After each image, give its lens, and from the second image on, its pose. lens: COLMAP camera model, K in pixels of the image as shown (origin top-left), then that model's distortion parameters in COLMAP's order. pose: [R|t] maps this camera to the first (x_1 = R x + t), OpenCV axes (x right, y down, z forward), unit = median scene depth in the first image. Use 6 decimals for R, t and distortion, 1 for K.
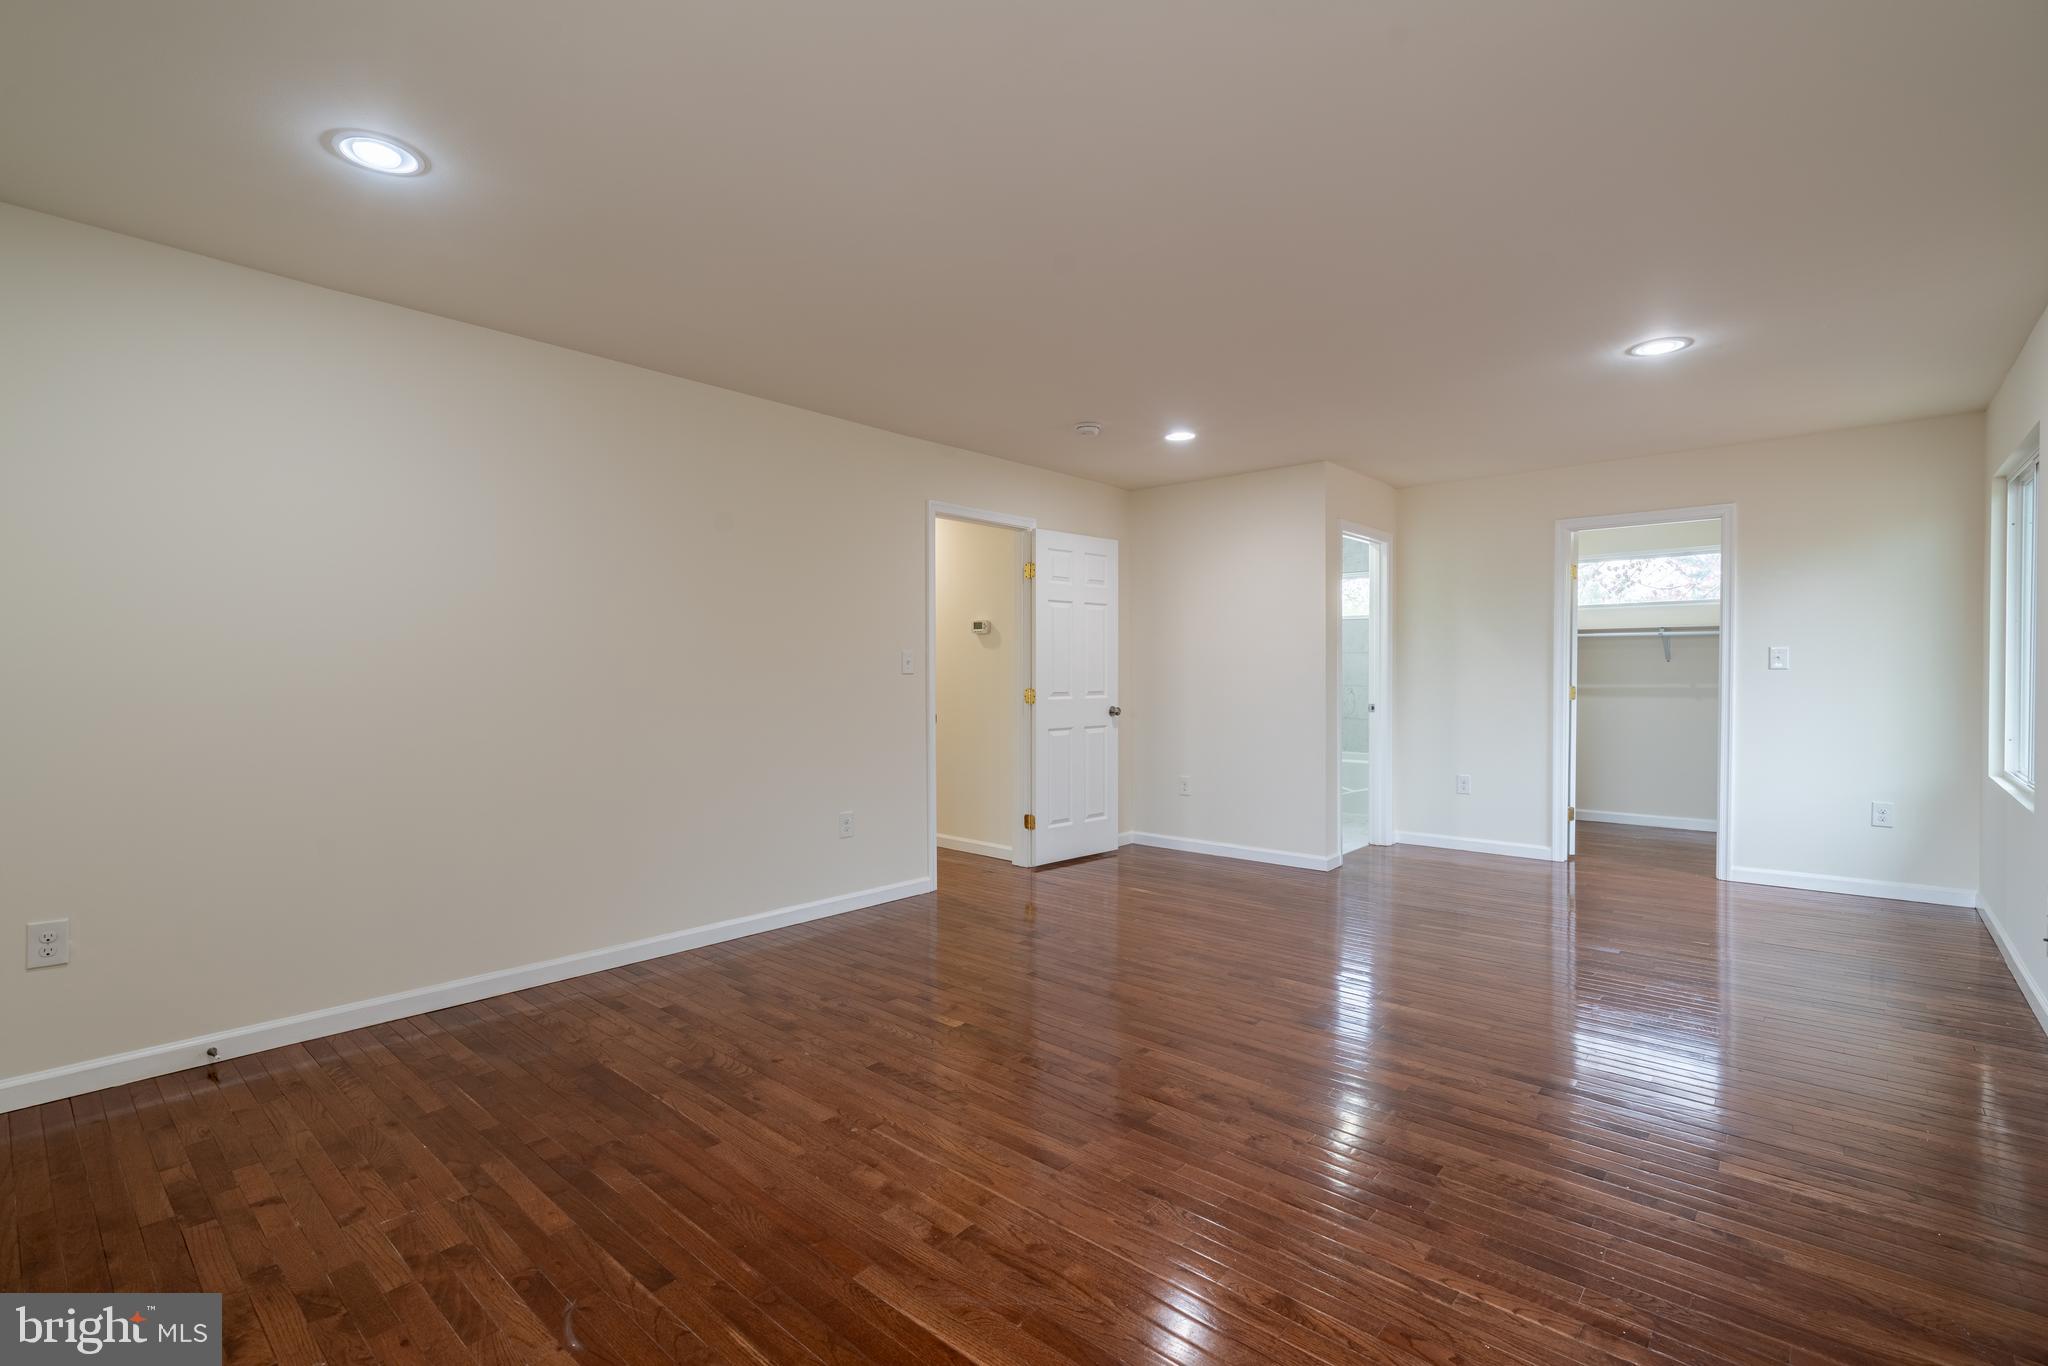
lens RADIAL K [[919.8, 0, 1010.5], [0, 919.8, 668.8], [0, 0, 1]] dist [-0.005258, 0.000984]
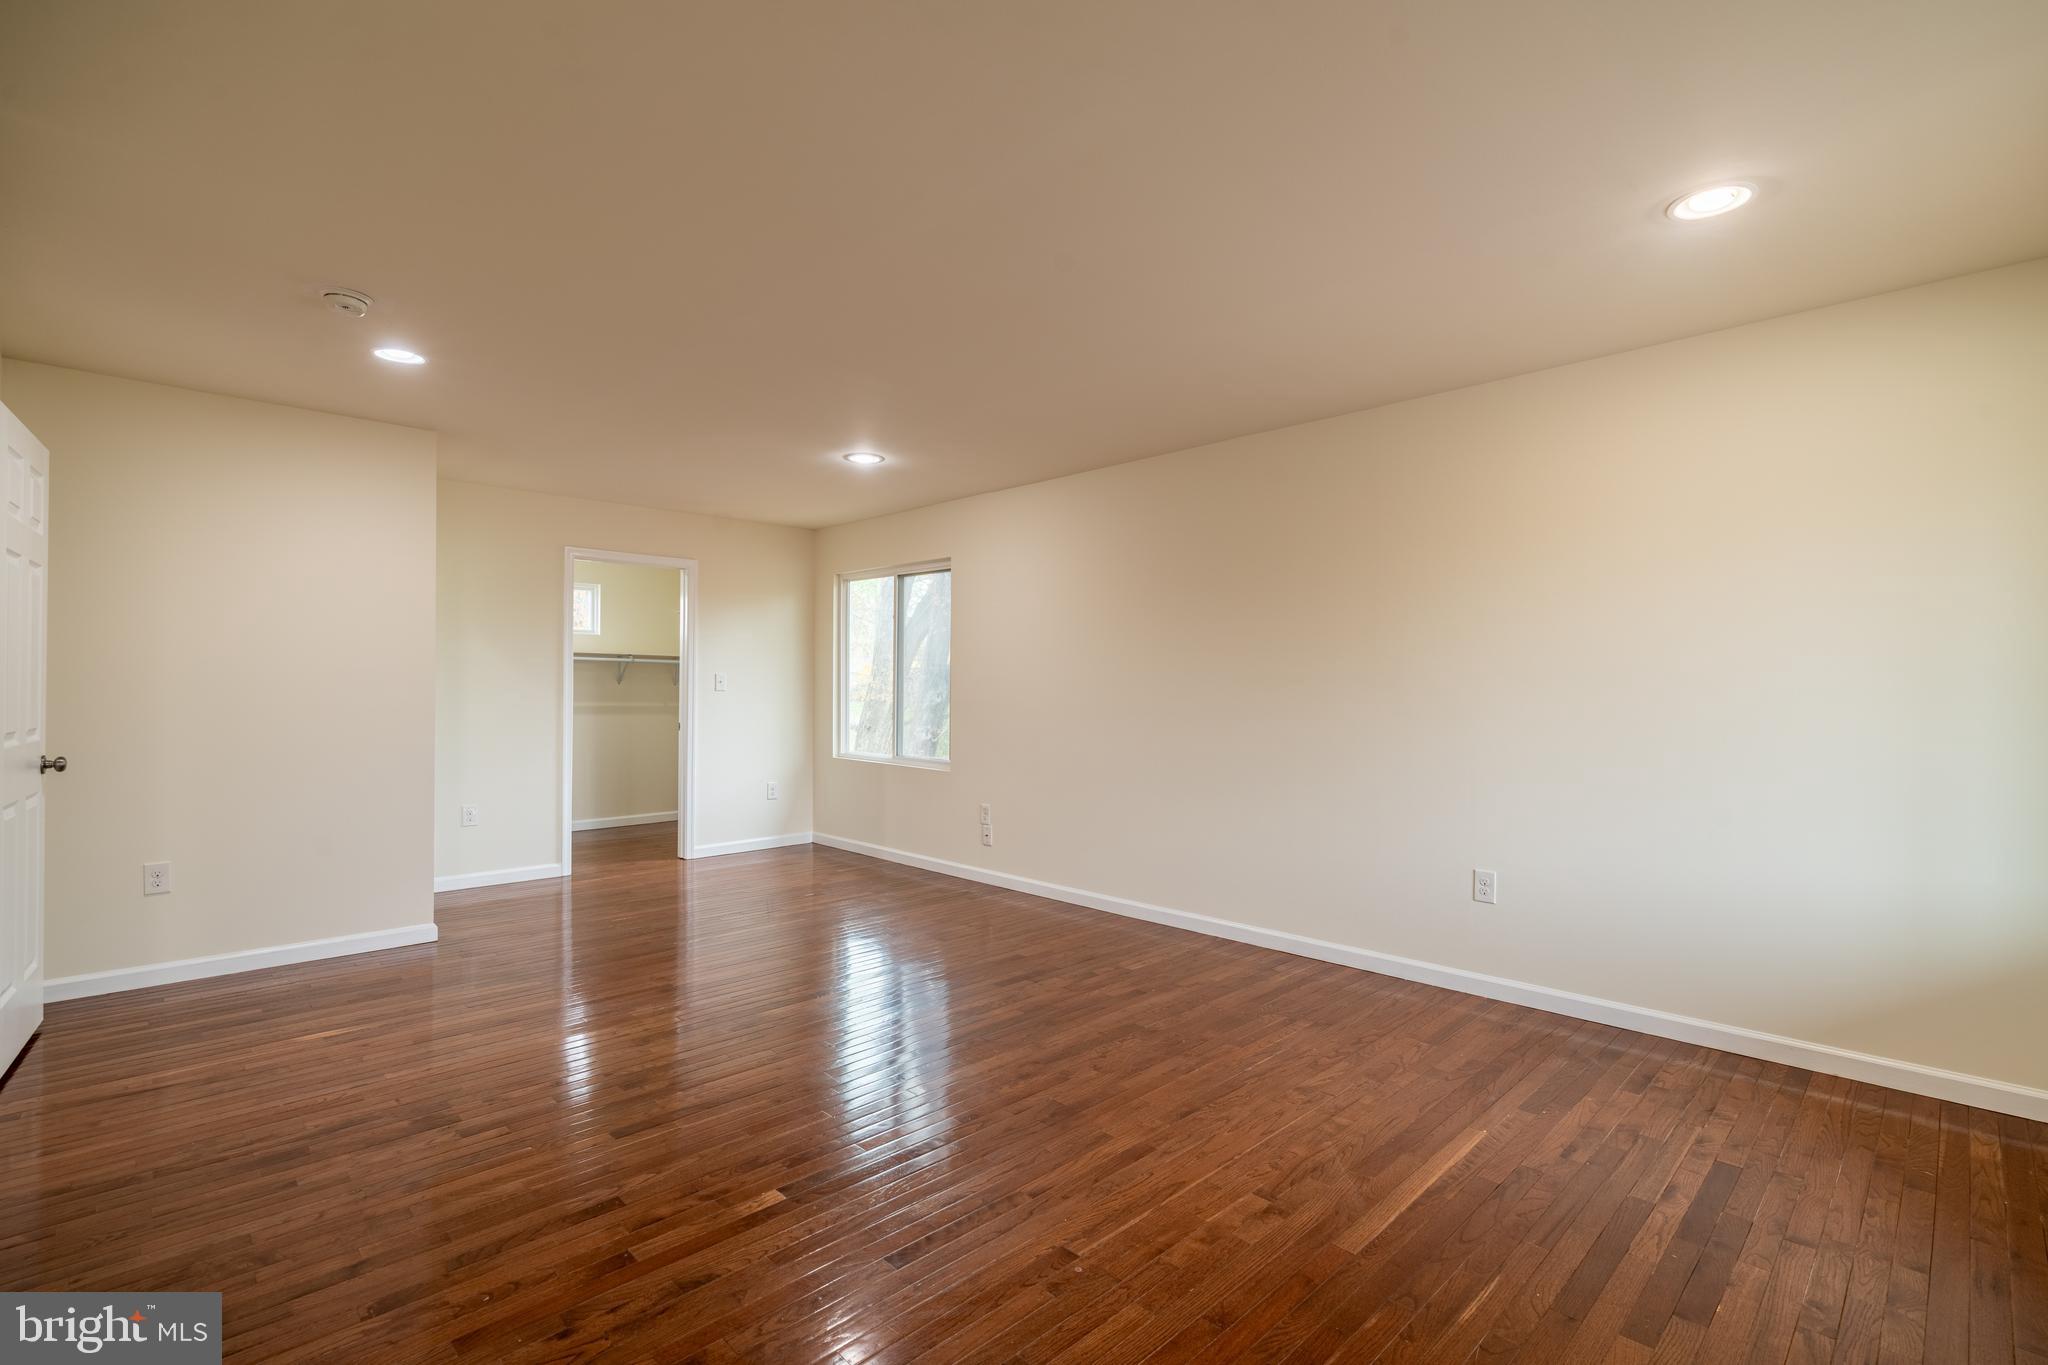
lens RADIAL K [[919.8, 0, 1027.5], [0, 919.8, 695.2], [0, 0, 1]] dist [-0.005258, 0.000984]
pose [[0.075992, -0.002318, 0.997106, -0.582421], [-0.005691, 0.999980, 0.002758, 0.000580], [-0.997092, -0.005885, 0.075978, 0.593904]]
